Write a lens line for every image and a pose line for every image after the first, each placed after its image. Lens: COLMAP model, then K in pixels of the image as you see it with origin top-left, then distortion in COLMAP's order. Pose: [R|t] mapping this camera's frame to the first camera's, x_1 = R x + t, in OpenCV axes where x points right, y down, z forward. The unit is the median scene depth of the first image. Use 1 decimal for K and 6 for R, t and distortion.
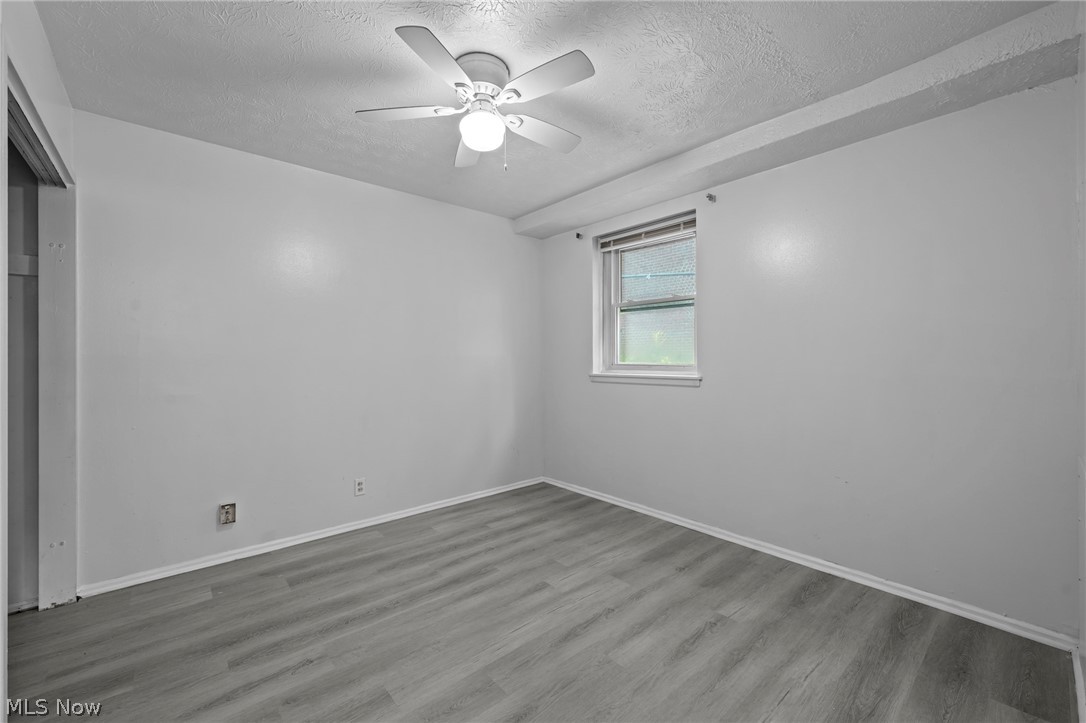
lens RADIAL K [[440.7, 0, 544.0], [0, 440.7, 351.3], [0, 0, 1]] dist [0.000069, 0.000002]
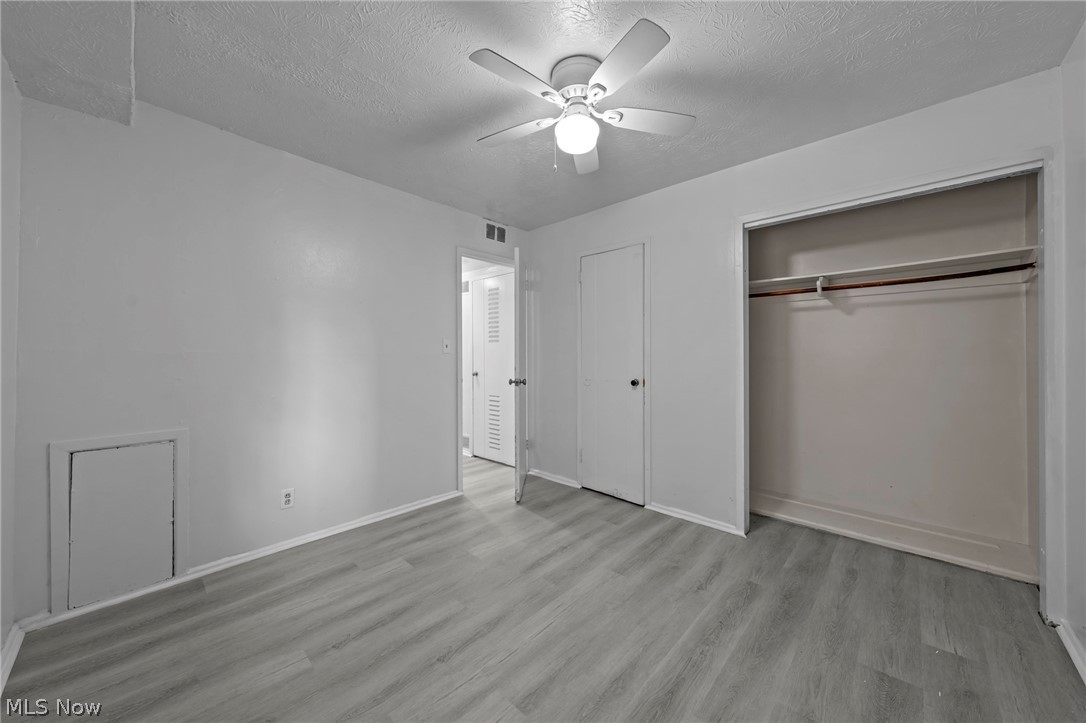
lens RADIAL K [[401.7, 0, 543.0], [0, 401.7, 361.5], [0, 0, 1]] dist [-0.000845, -0.000064]
pose [[-0.994935, 0.007381, -0.100252, 0.035410], [0.007074, 0.999969, 0.003418, 0.026744], [0.100274, 0.002691, -0.994956, 1.893632]]
